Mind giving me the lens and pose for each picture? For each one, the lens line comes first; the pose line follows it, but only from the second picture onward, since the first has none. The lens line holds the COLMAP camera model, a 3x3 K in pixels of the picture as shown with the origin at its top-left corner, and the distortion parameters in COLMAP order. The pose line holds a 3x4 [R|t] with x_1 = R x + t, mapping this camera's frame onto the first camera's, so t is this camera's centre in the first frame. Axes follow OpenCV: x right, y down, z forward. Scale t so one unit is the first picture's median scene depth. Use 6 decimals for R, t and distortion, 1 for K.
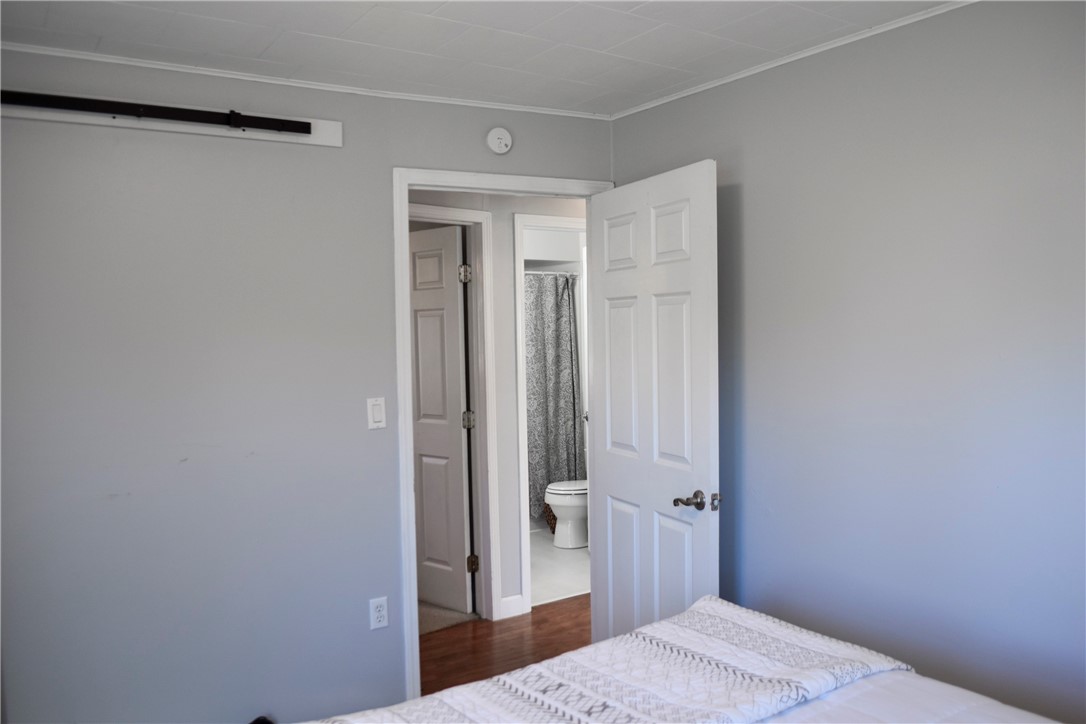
lens RADIAL K [[857.0, 0, 540.3], [0, 857.0, 360.5], [0, 0, 1]] dist [-0.077269, 0.000637]
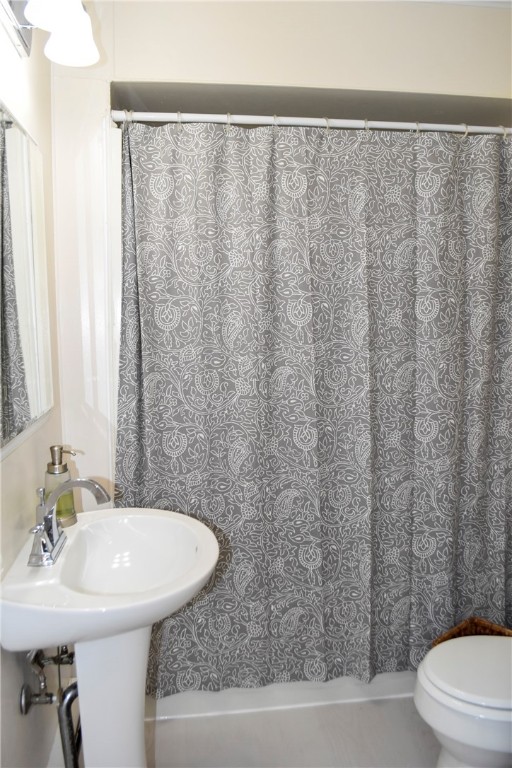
lens RADIAL K [[606.1, 0, 254.9], [0, 606.1, 384.0], [0, 0, 1]] dist [-0.077269, 0.000637]
pose [[0.900723, 0.058472, -0.430440, 0.042852], [-0.016597, 0.994808, 0.100406, -0.001930], [0.434077, -0.083294, 0.897017, 0.677424]]
